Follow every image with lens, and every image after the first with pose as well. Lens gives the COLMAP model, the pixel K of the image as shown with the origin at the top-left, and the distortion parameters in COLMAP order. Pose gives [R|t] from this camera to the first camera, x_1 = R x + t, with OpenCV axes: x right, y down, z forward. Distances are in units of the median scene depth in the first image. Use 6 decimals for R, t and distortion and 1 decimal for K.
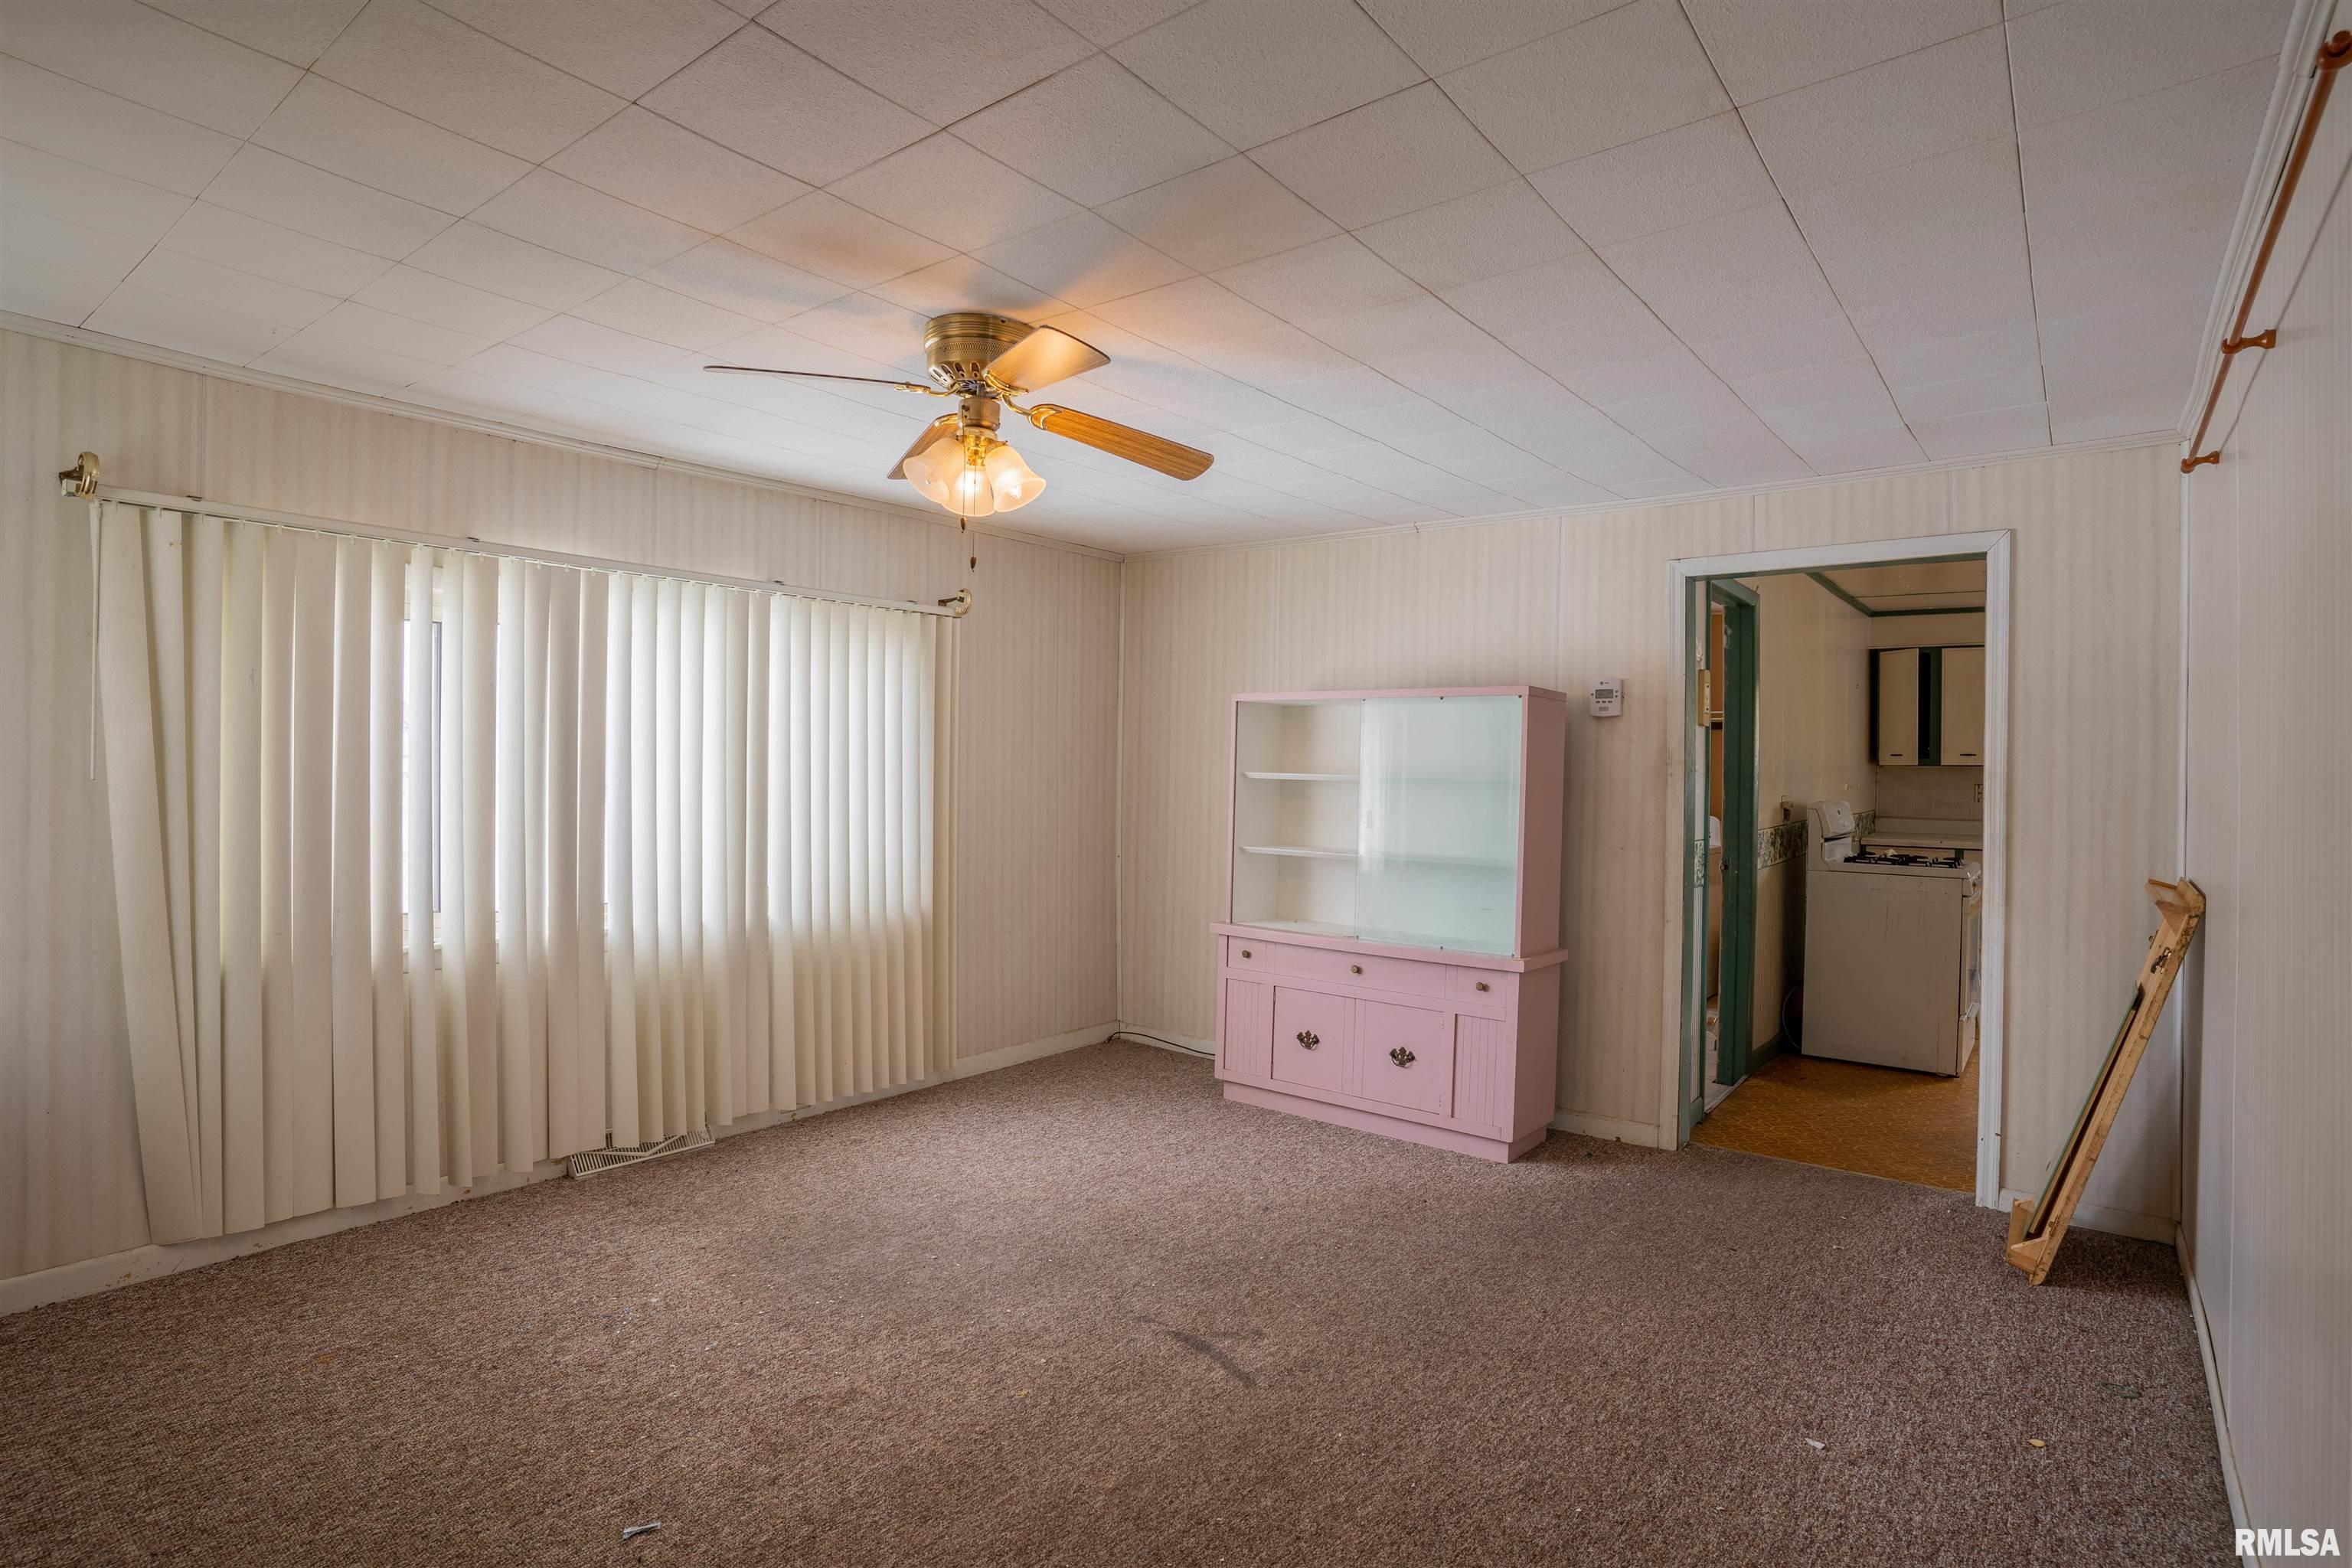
lens RADIAL K [[1181.5, 0, 1182.0], [0, 1181.5, 785.1], [0, 0, 1]] dist [-0.082822, 0.039983]
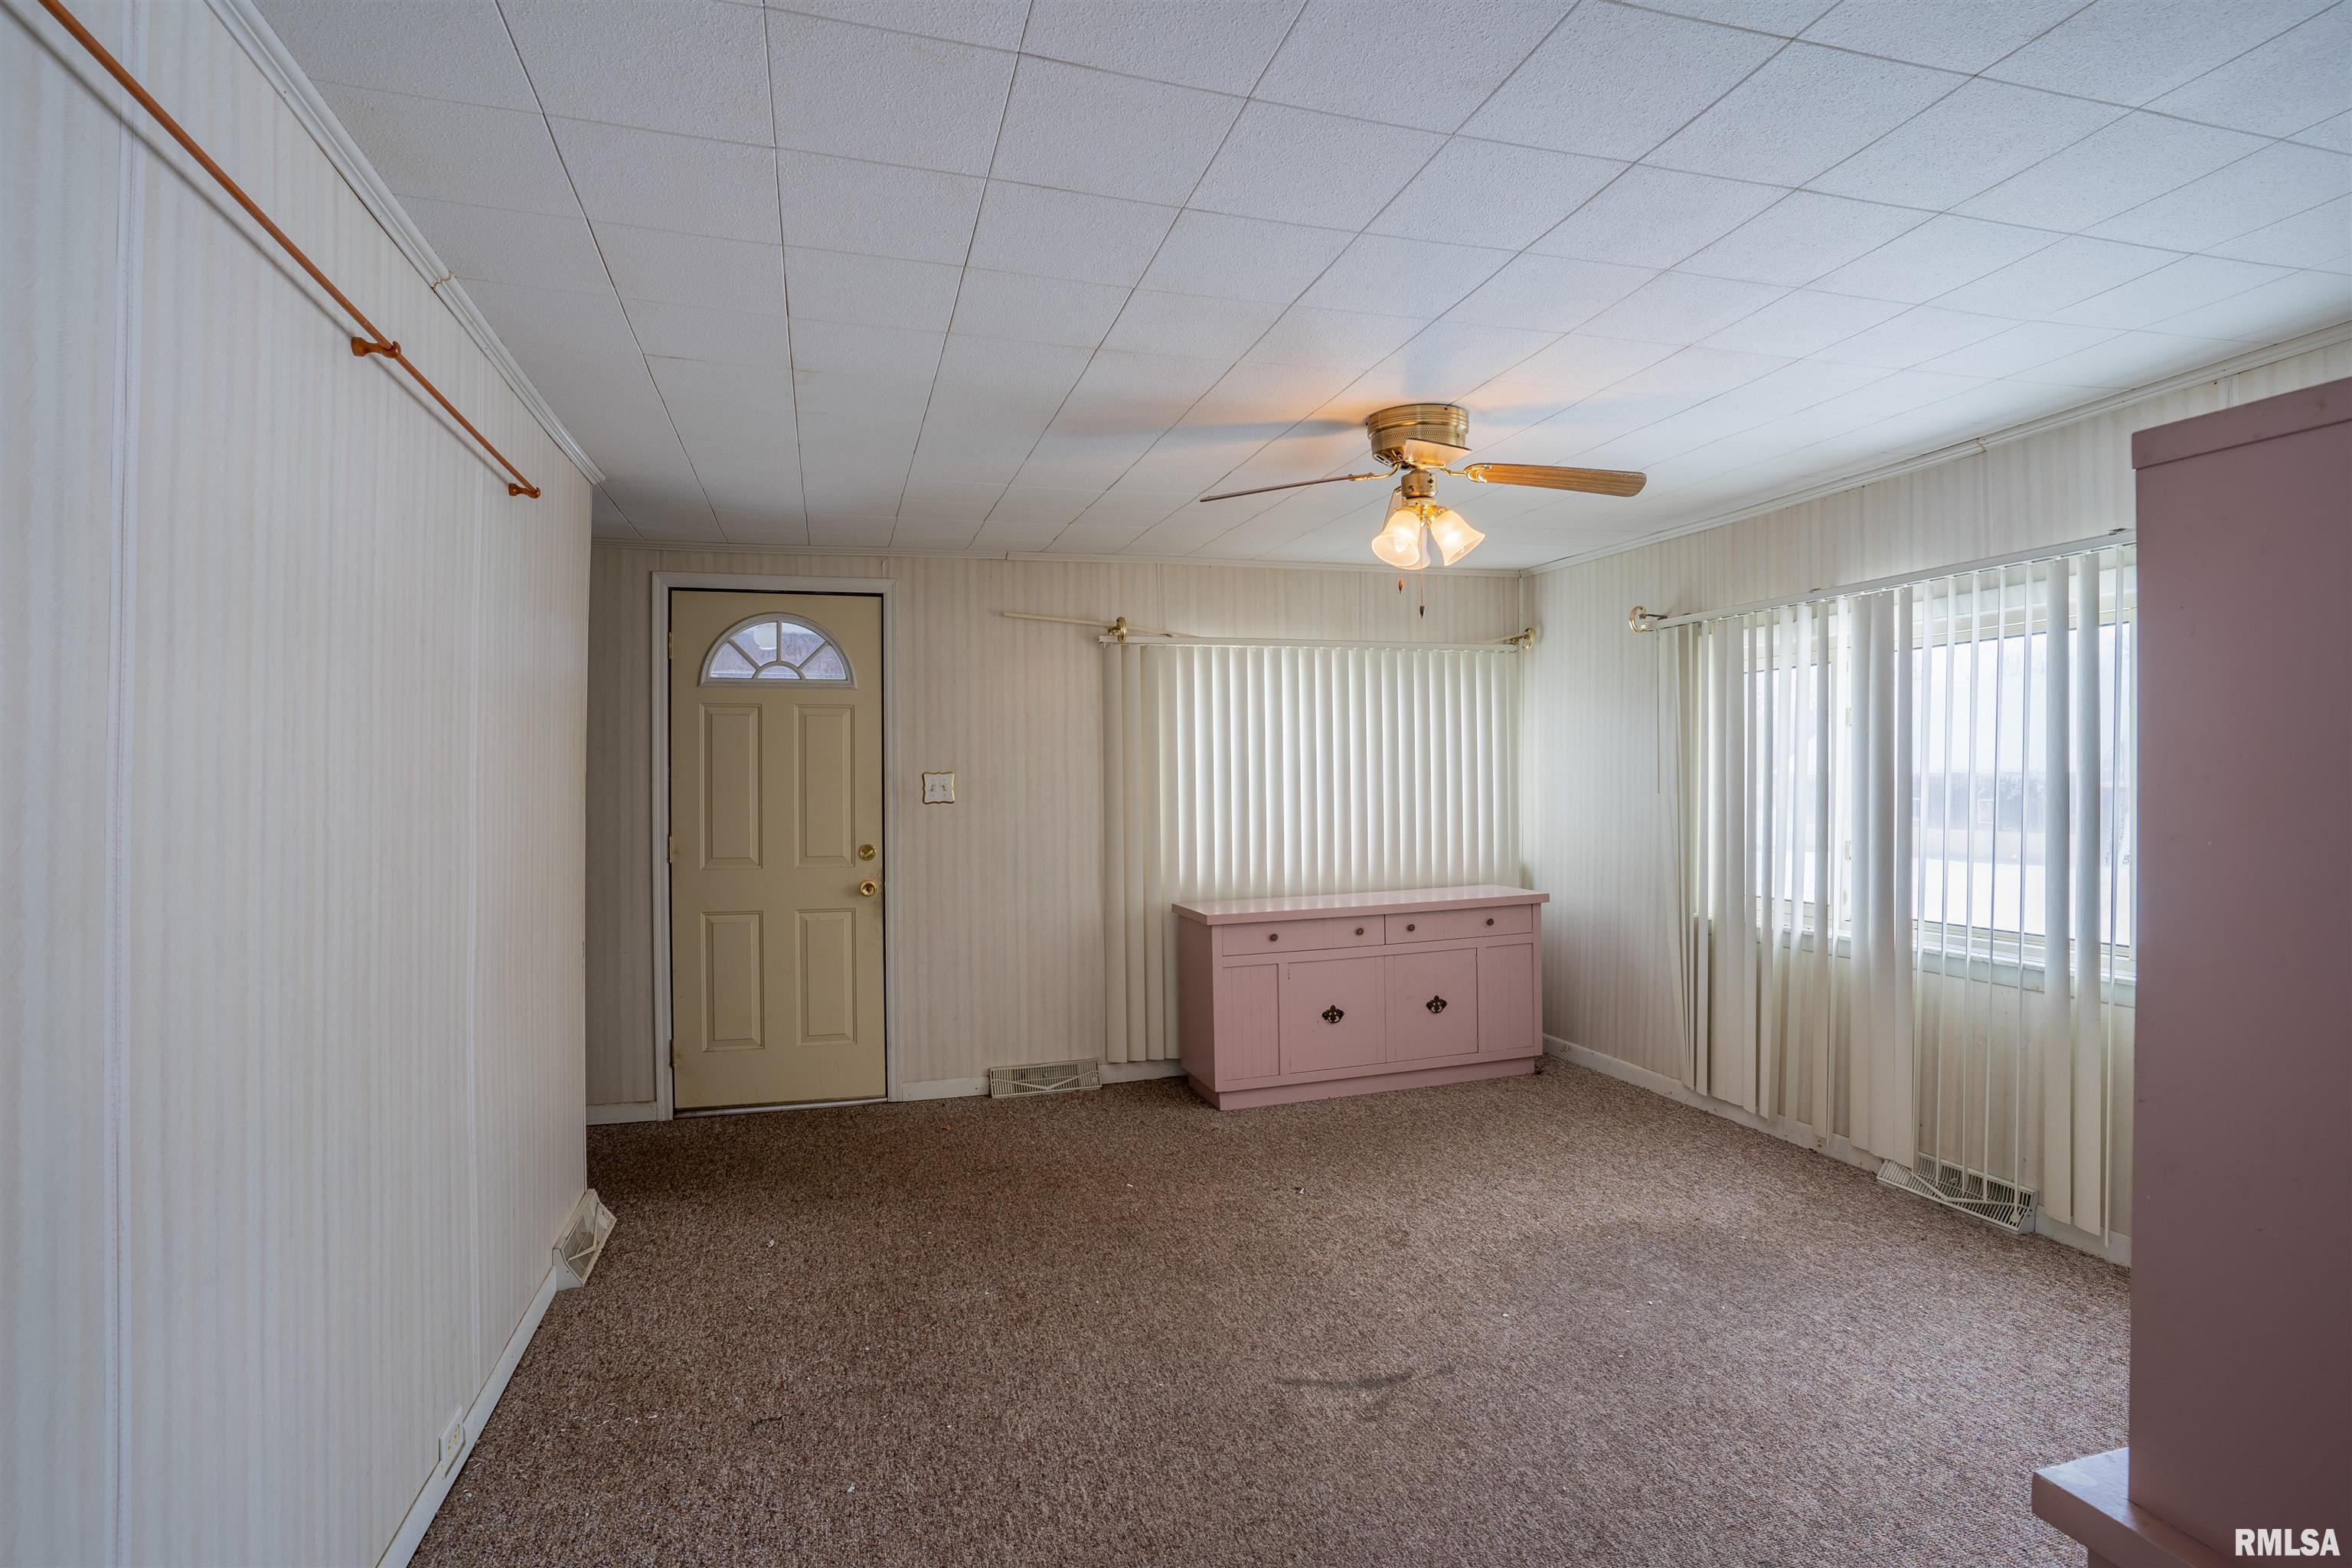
lens RADIAL K [[1181.5, 0, 1182.0], [0, 1181.5, 785.1], [0, 0, 1]] dist [-0.082822, 0.039983]
pose [[-0.575729, -0.006147, -0.817617, 0.926289], [-0.009125, 0.999958, -0.001092, -0.009311], [0.817590, 0.006832, -0.575761, 1.475269]]
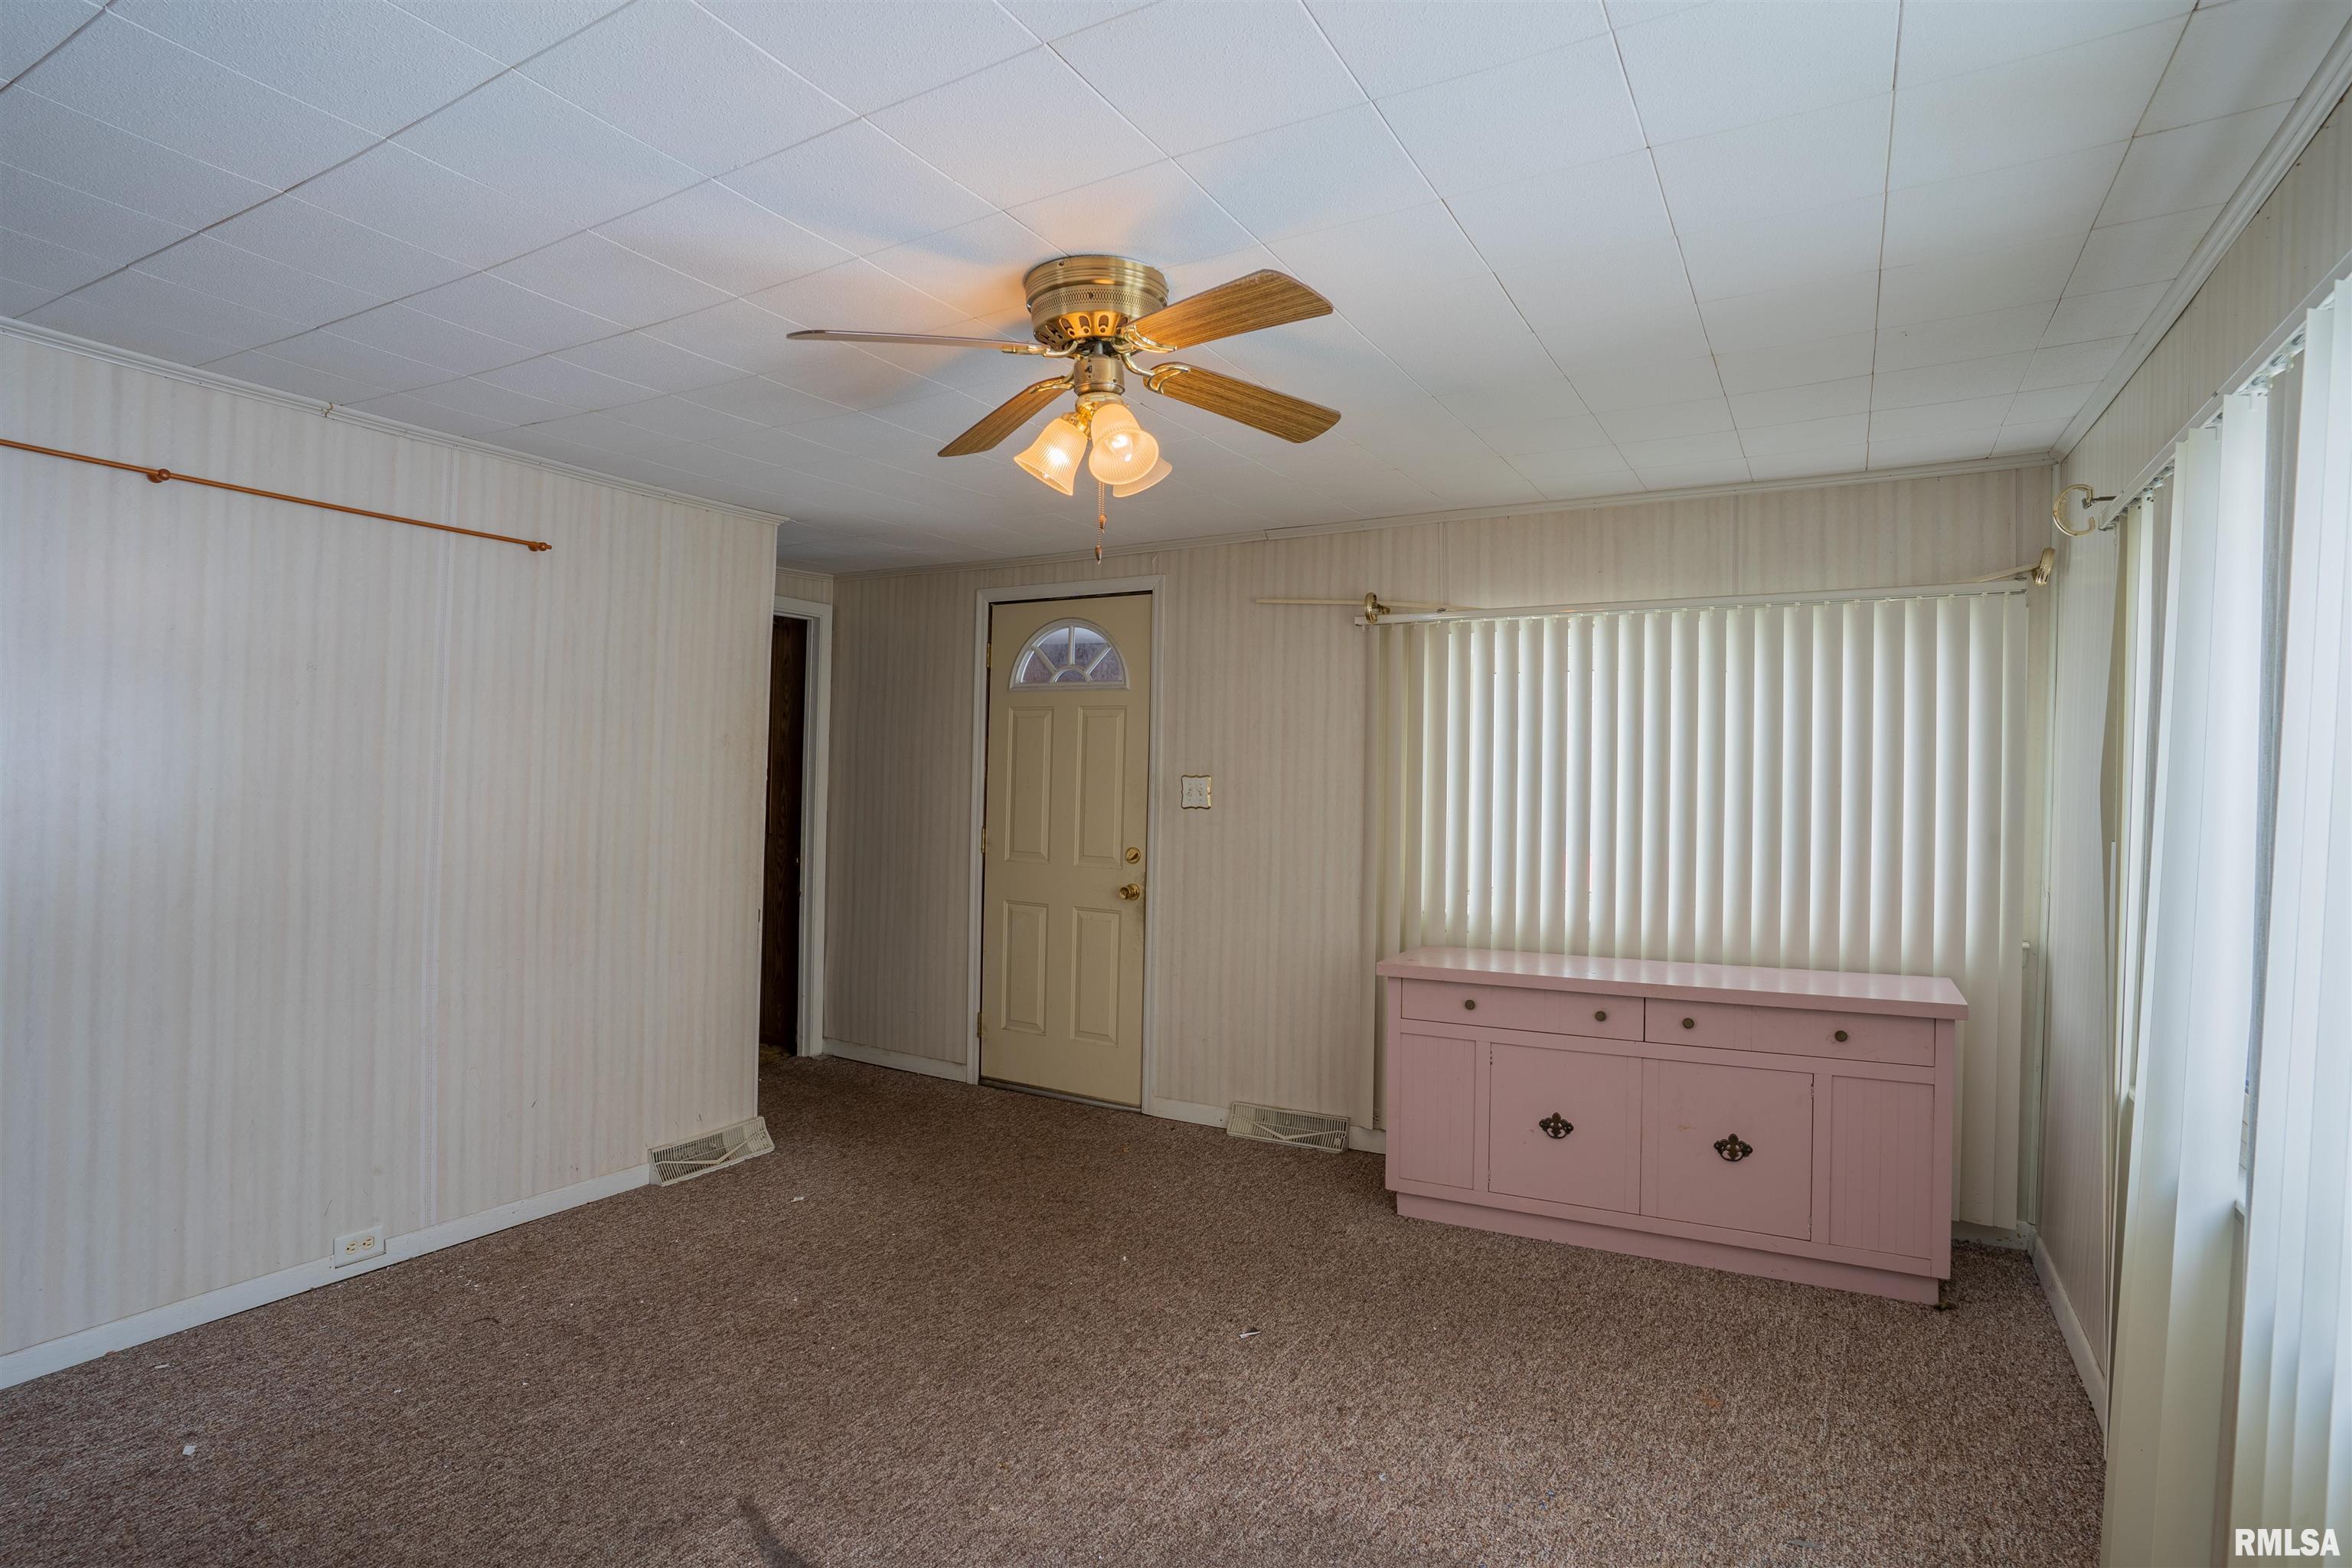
lens RADIAL K [[1181.5, 0, 1182.0], [0, 1181.5, 785.1], [0, 0, 1]] dist [-0.082822, 0.039983]
pose [[-0.988313, -0.032106, -0.149019, -0.115216], [-0.034393, 0.999326, 0.012795, -0.036236], [0.148508, 0.017770, -0.988752, 1.828057]]
